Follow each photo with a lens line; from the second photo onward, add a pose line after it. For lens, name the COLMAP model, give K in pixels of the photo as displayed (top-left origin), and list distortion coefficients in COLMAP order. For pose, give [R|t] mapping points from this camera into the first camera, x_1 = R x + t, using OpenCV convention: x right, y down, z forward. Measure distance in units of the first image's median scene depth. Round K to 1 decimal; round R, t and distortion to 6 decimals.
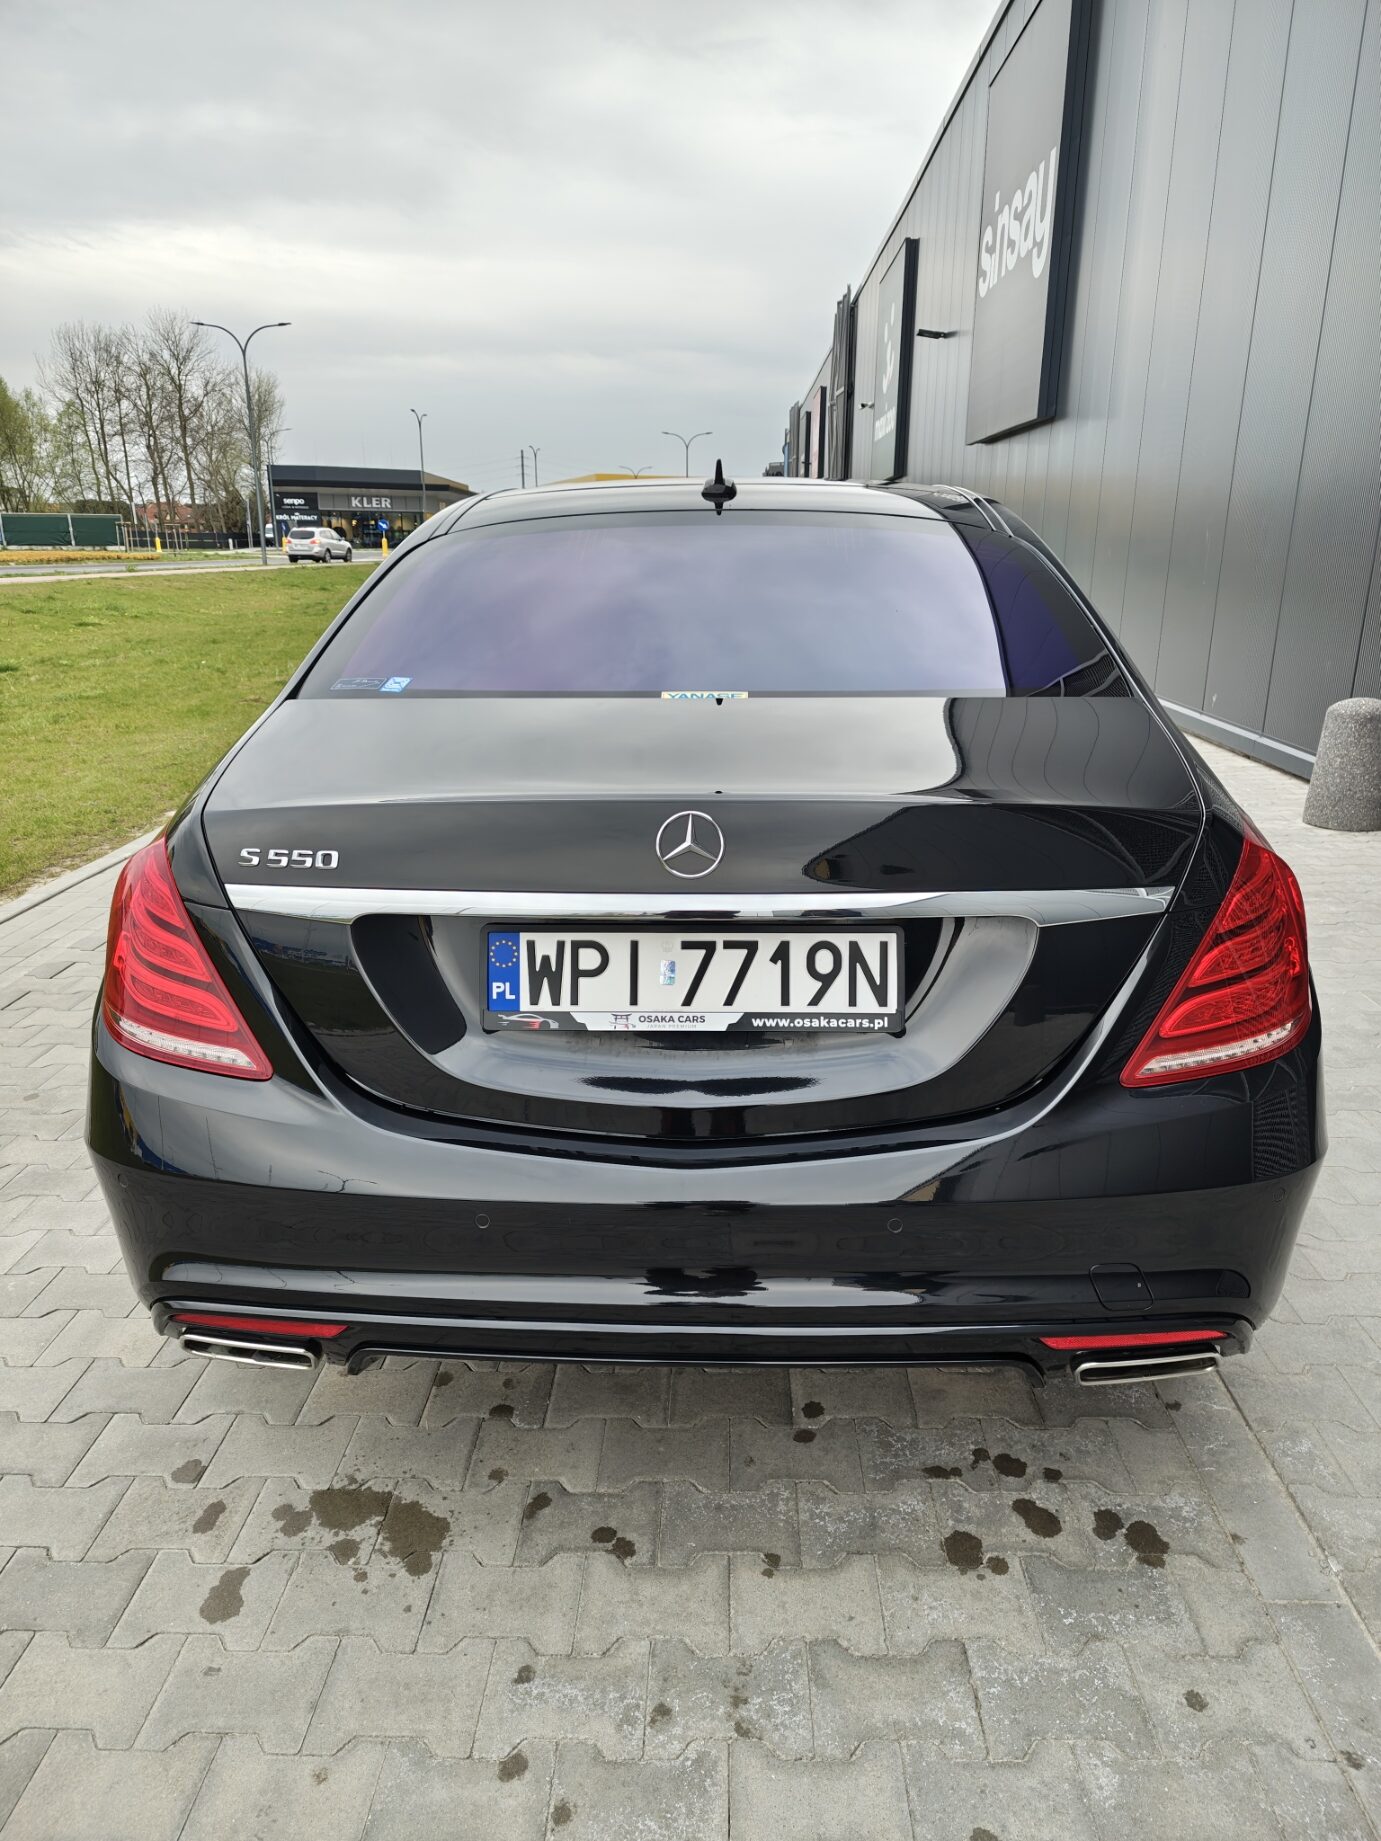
lens RADIAL K [[1251.7, 0, 690.5], [0, 1251.7, 920.5], [0, 0, 1]] dist [0.054379, -0.002652]
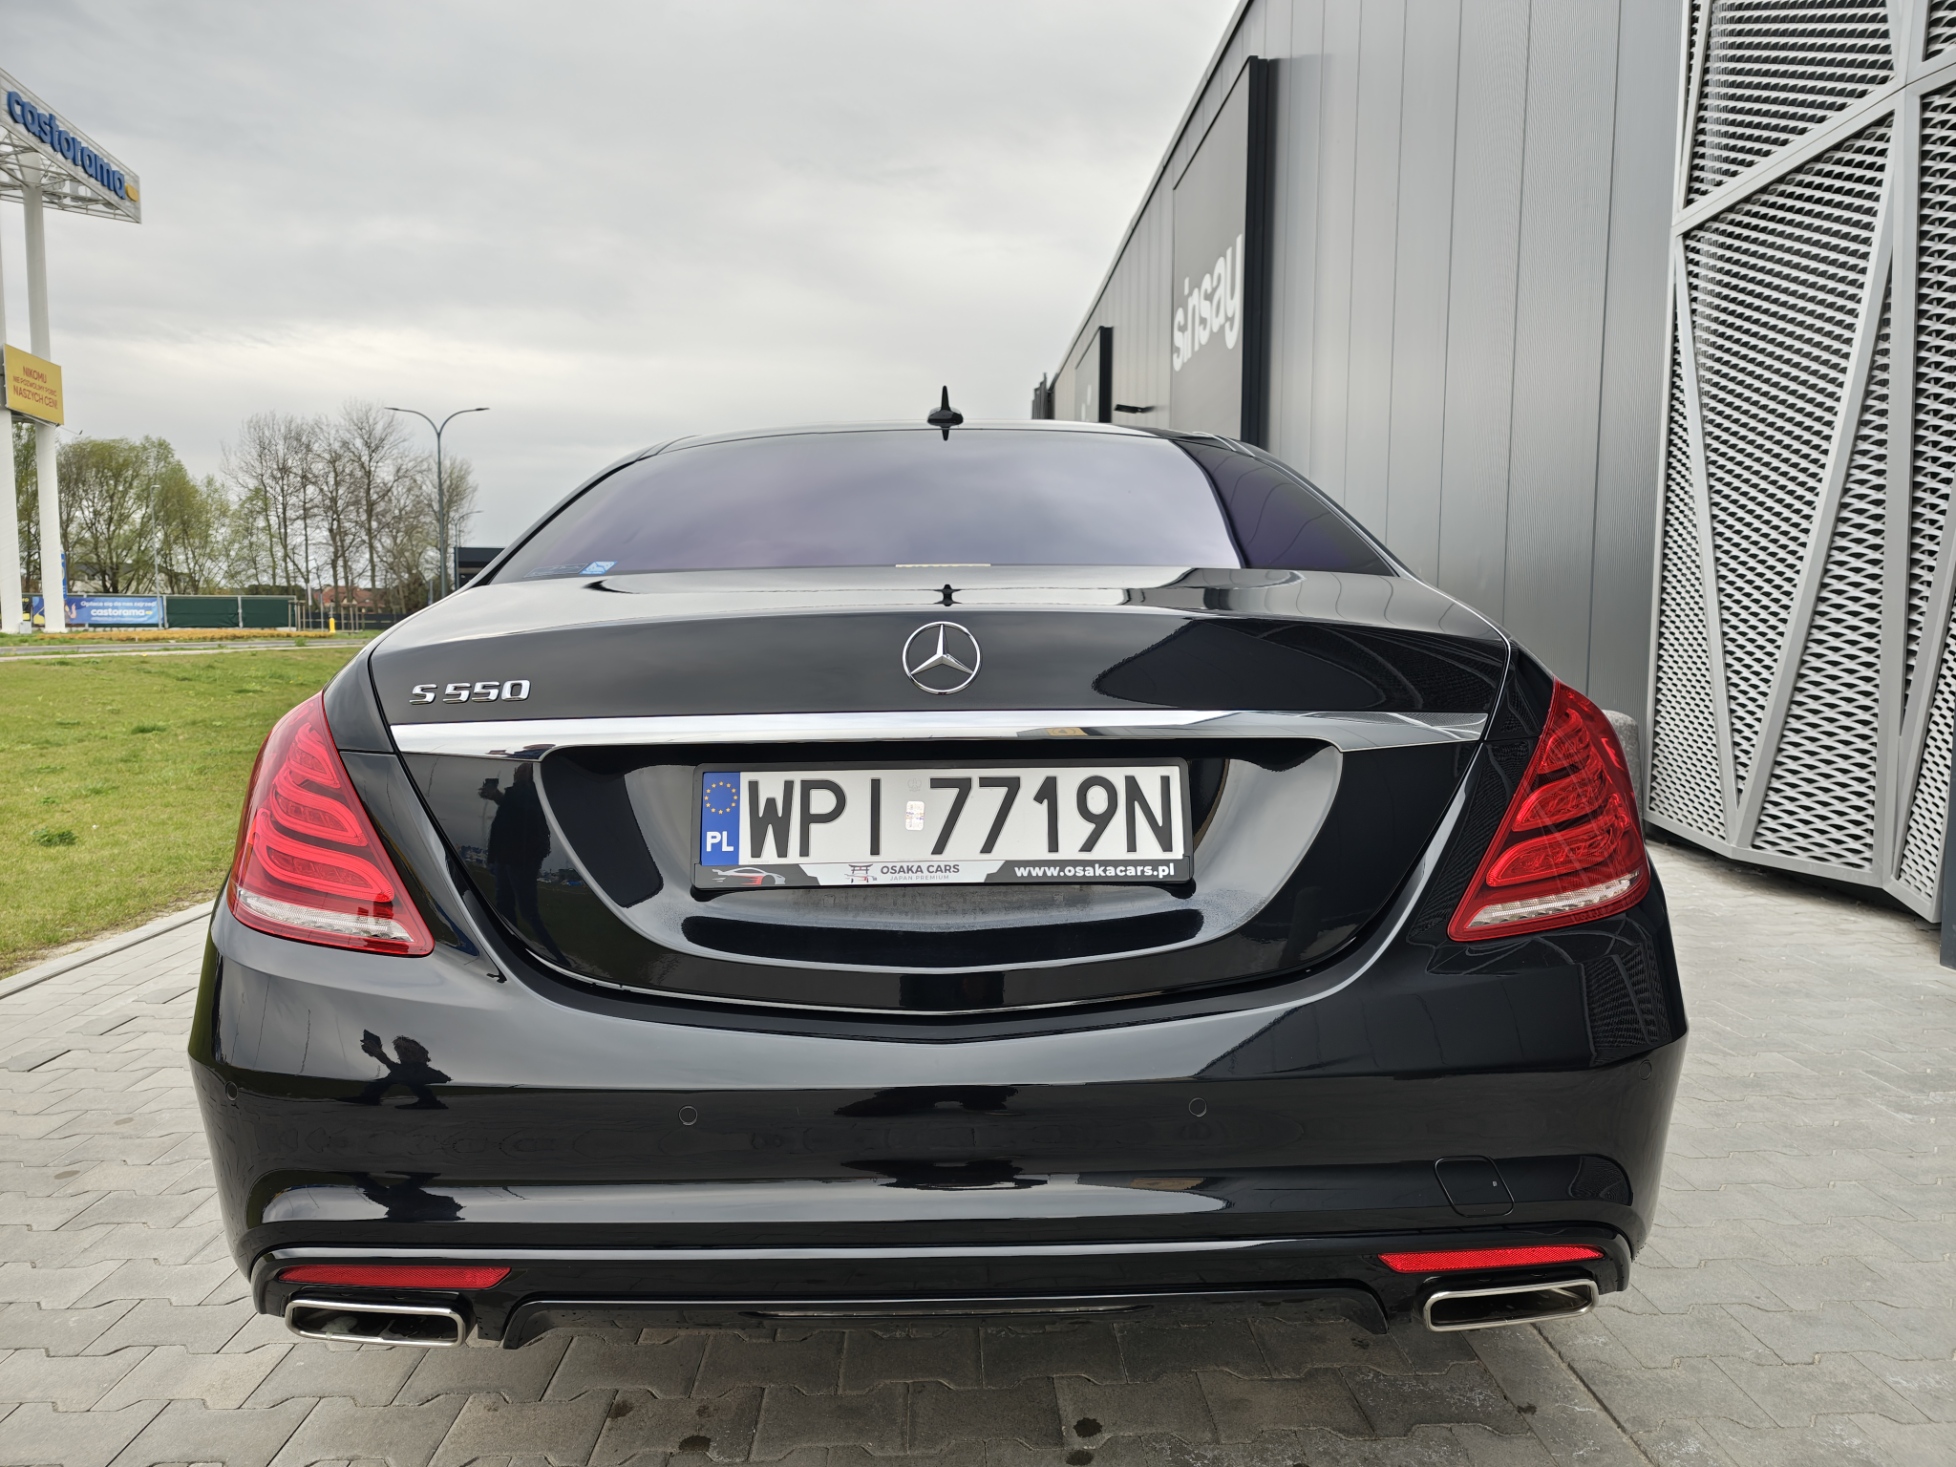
lens RADIAL K [[1334.3, 0, 958.1], [0, 1334.3, 730.7], [0, 0, 1]] dist [0.064107, -0.035778]
pose [[0.998725, -0.004460, 0.050288, -0.026930], [0.014852, 0.977967, -0.208232, 0.137466], [-0.048251, 0.208714, 0.976786, 0.076822]]
